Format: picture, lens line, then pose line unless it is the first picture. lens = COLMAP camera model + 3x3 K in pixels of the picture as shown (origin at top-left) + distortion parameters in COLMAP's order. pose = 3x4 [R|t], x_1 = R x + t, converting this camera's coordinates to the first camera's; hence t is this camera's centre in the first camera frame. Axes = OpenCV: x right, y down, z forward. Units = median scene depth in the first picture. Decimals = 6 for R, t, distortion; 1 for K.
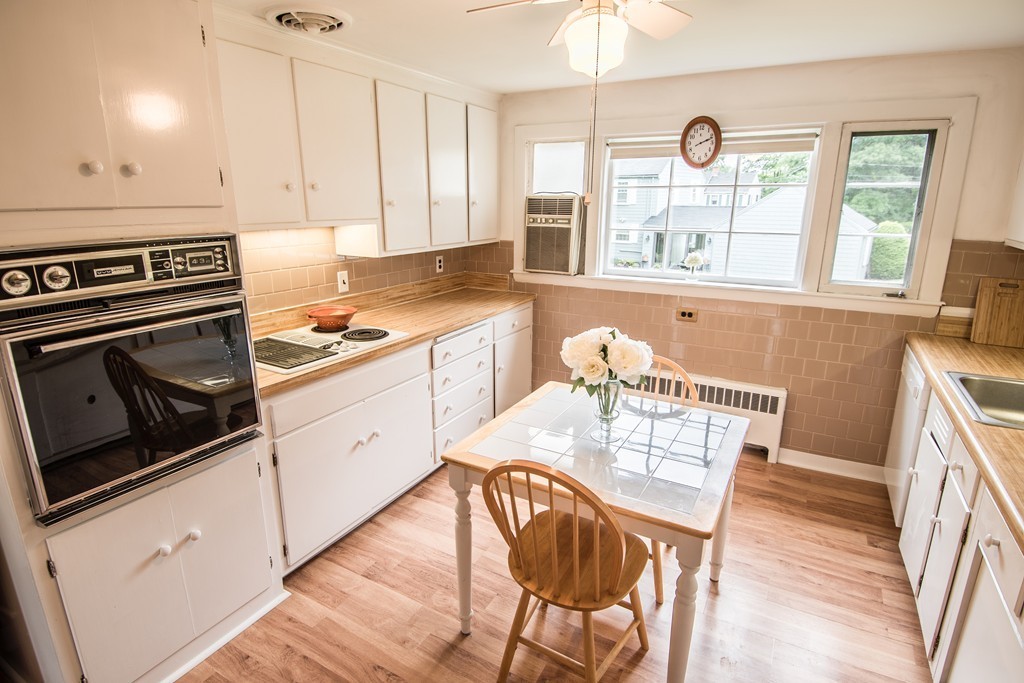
lens RADIAL K [[529.6, 0, 507.9], [0, 529.6, 340.6], [0, 0, 1]] dist [0.046284, -0.050040]
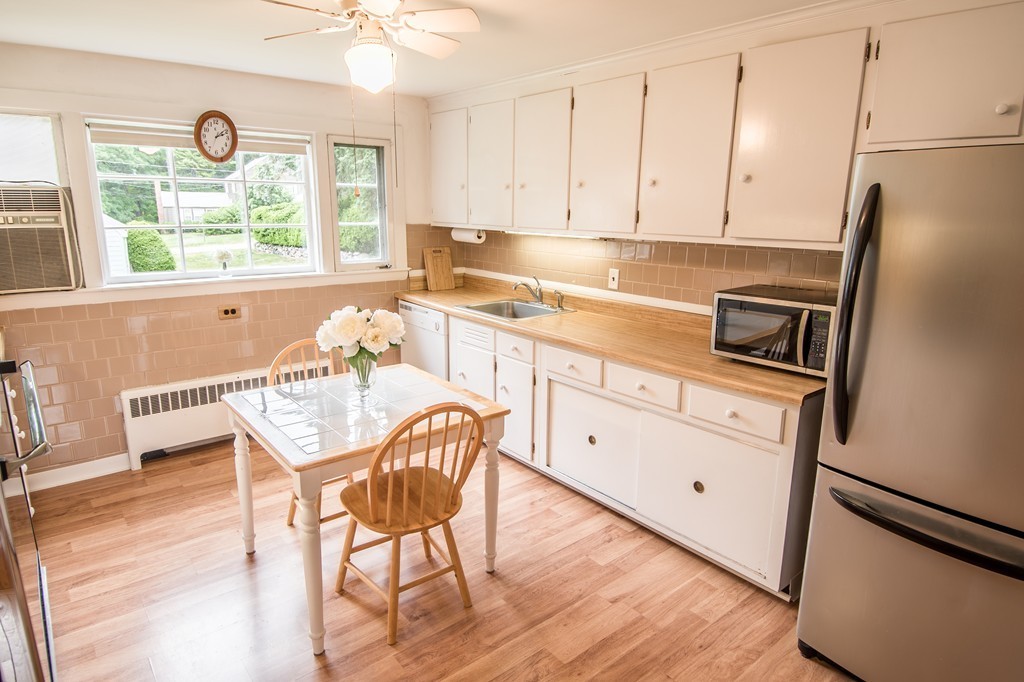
lens RADIAL K [[593.4, 0, 509.2], [0, 593.4, 339.3], [0, 0, 1]] dist [0.051887, -0.055832]
pose [[0.367011, -0.209871, 0.906232, -0.526736], [0.227797, 0.964831, 0.131188, -0.030592], [-0.901893, 0.158290, 0.401912, 0.123355]]
